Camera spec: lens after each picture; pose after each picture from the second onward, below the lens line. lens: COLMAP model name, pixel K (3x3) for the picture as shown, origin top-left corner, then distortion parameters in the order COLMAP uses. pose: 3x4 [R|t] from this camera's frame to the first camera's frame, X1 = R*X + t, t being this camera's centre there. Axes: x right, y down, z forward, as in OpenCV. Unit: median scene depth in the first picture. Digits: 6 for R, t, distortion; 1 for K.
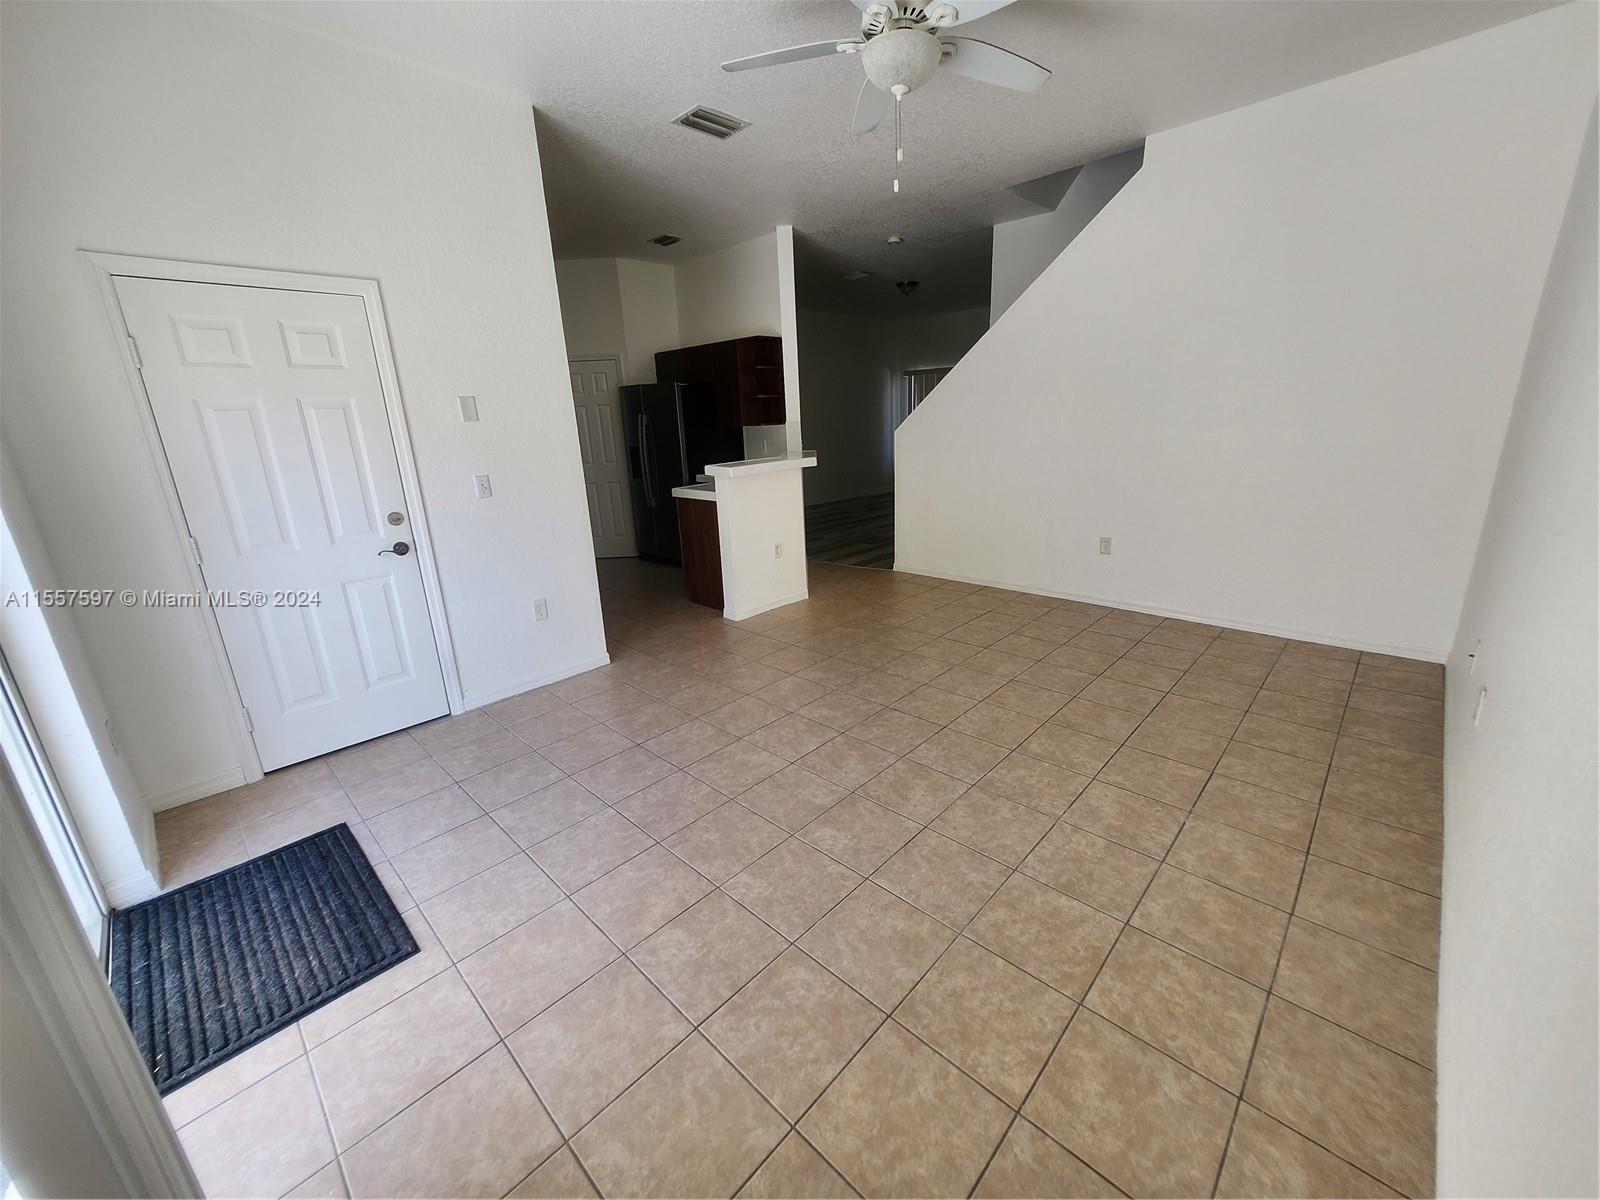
lens RADIAL K [[631.0, 0, 812.0], [0, 631.0, 597.0], [0, 0, 1]] dist [-0.002528, 0.002494]
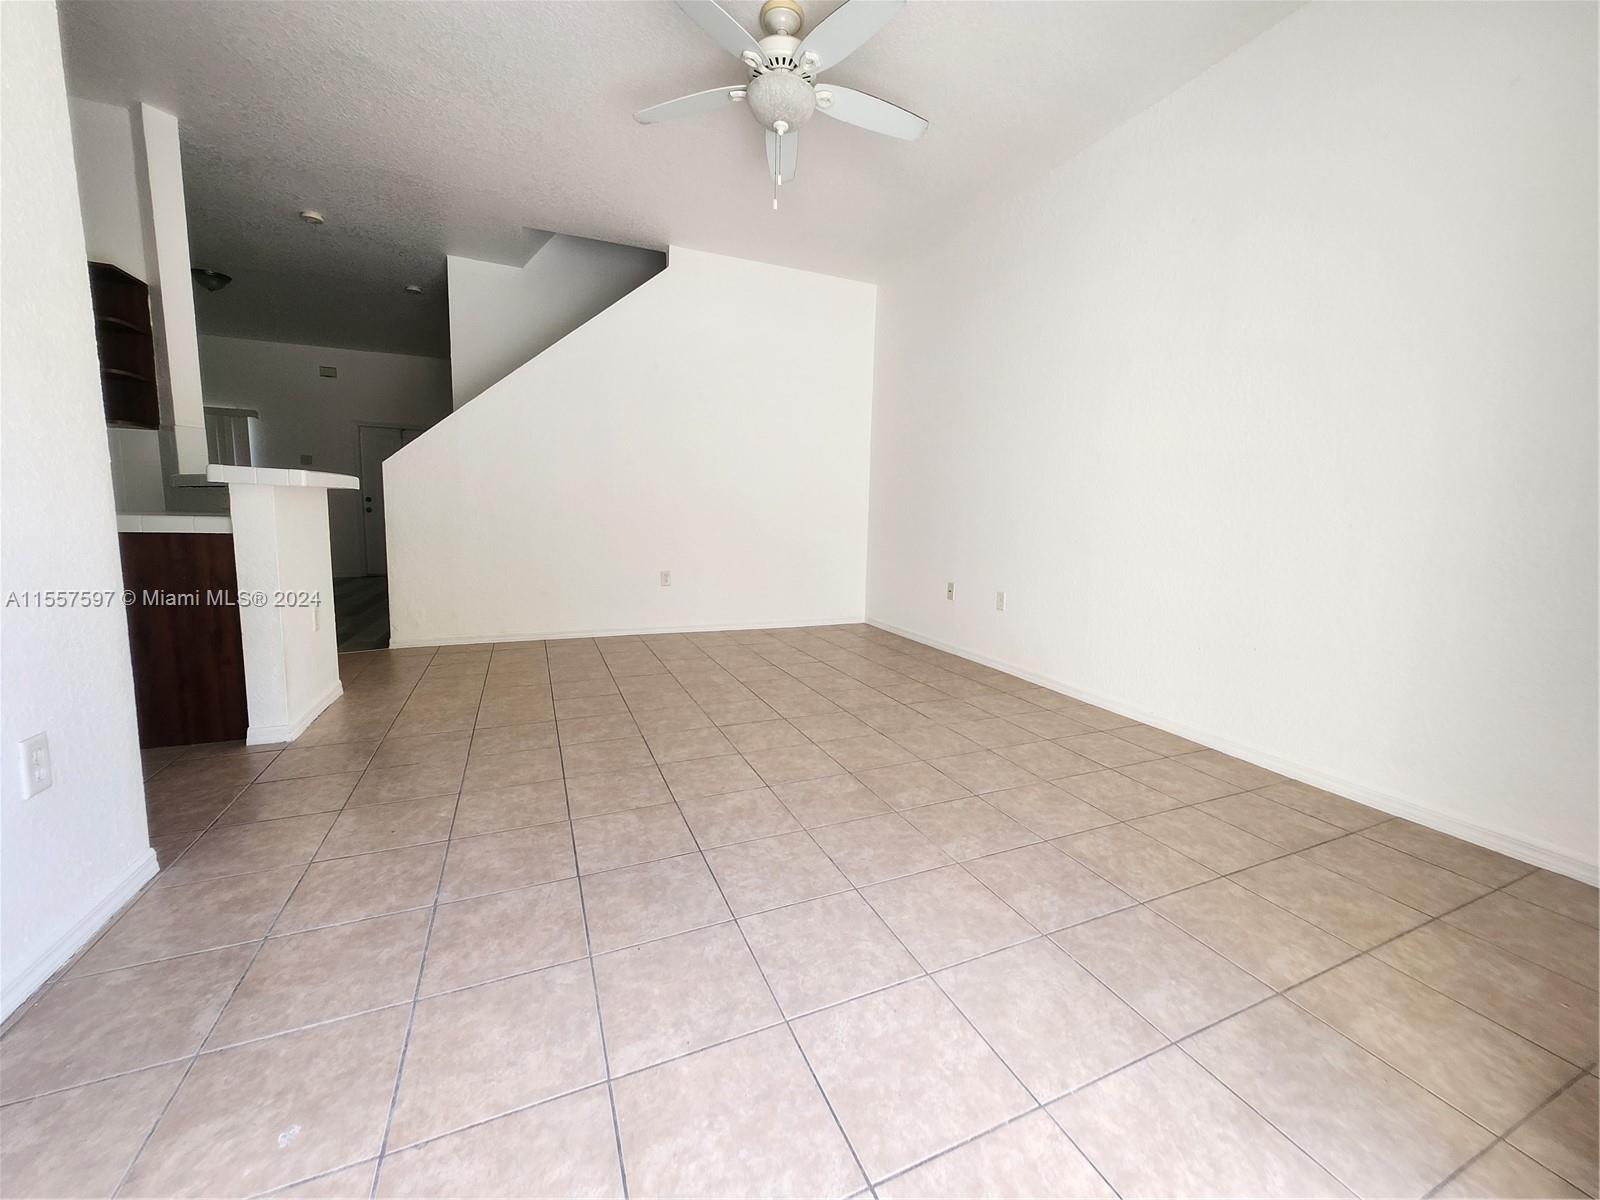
lens RADIAL K [[631.0, 0, 813.2], [0, 631.0, 597.2], [0, 0, 1]] dist [-0.002528, 0.002494]
pose [[0.378994, -0.074150, 0.922424, -0.844598], [0.221955, 0.974973, -0.012820, 0.042593], [-0.898387, 0.209595, 0.385967, 0.616039]]
